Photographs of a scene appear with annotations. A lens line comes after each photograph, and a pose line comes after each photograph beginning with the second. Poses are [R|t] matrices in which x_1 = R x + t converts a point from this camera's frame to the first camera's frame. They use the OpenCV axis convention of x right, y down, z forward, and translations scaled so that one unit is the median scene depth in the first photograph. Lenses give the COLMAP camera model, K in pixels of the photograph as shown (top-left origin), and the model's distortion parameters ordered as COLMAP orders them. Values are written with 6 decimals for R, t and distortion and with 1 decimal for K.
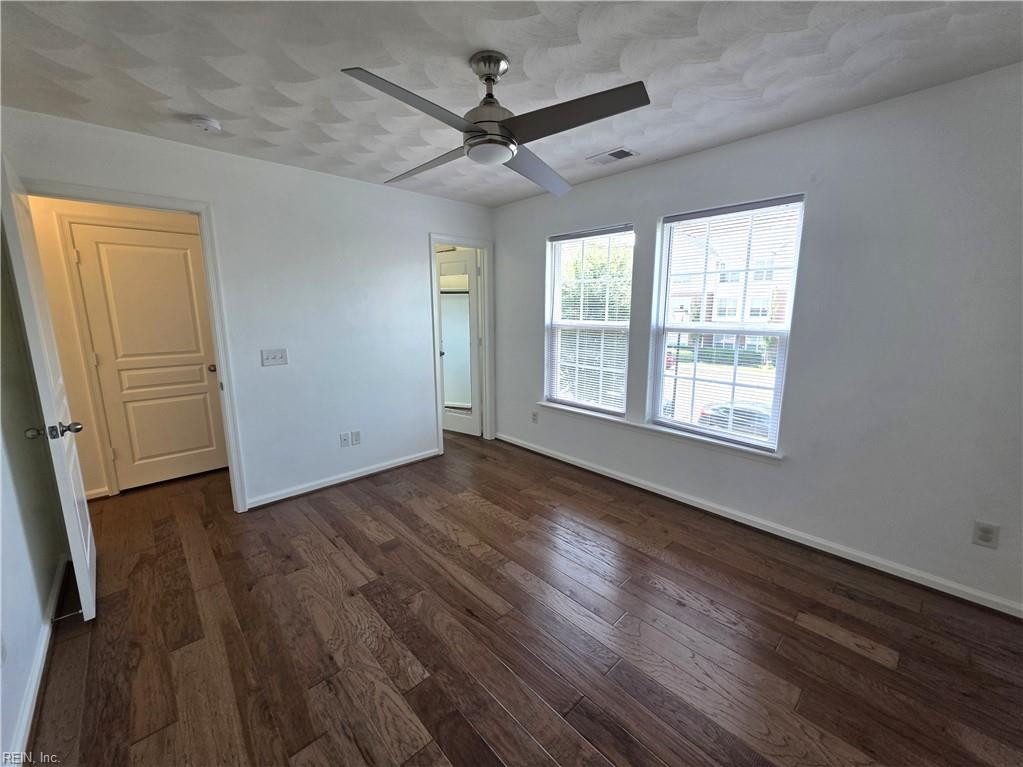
lens RADIAL K [[433.0, 0, 512.2], [0, 433.0, 381.1], [0, 0, 1]] dist [-0.000095, -0.000043]
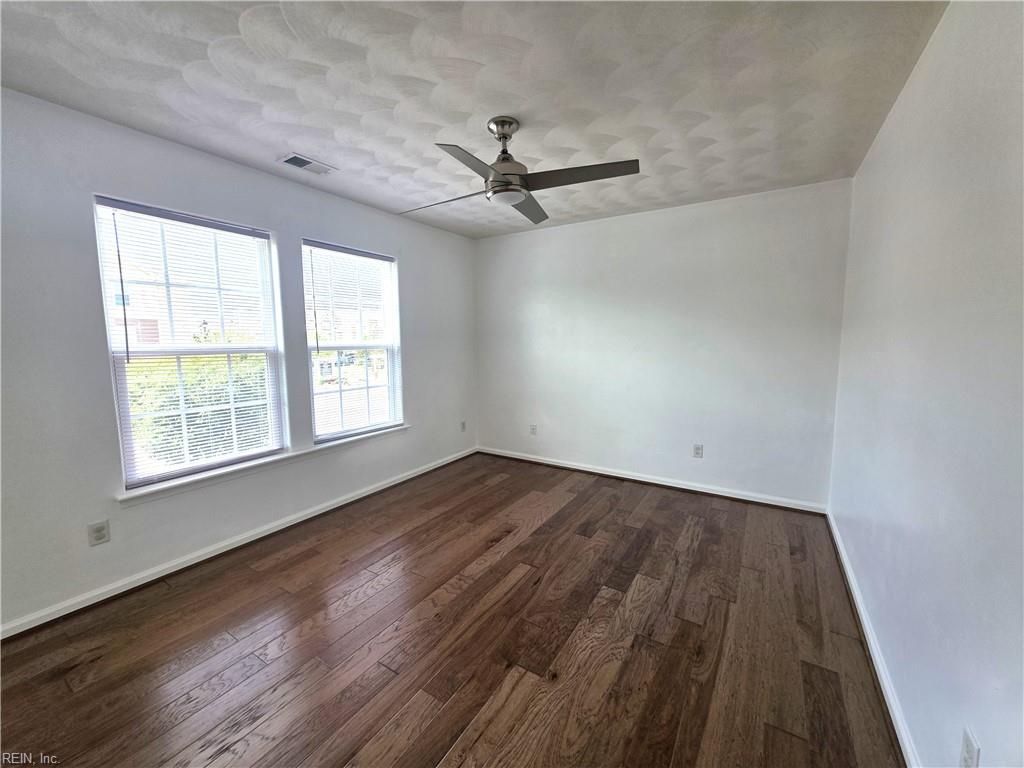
lens RADIAL K [[433.4, 0, 512.7], [0, 433.4, 381.6], [0, 0, 1]] dist [-0.000095, -0.000043]
pose [[-0.307726, -0.090338, 0.947177, -1.091184], [0.165657, 0.975192, 0.146830, -0.165968], [-0.936943, 0.202090, -0.285127, 1.239488]]
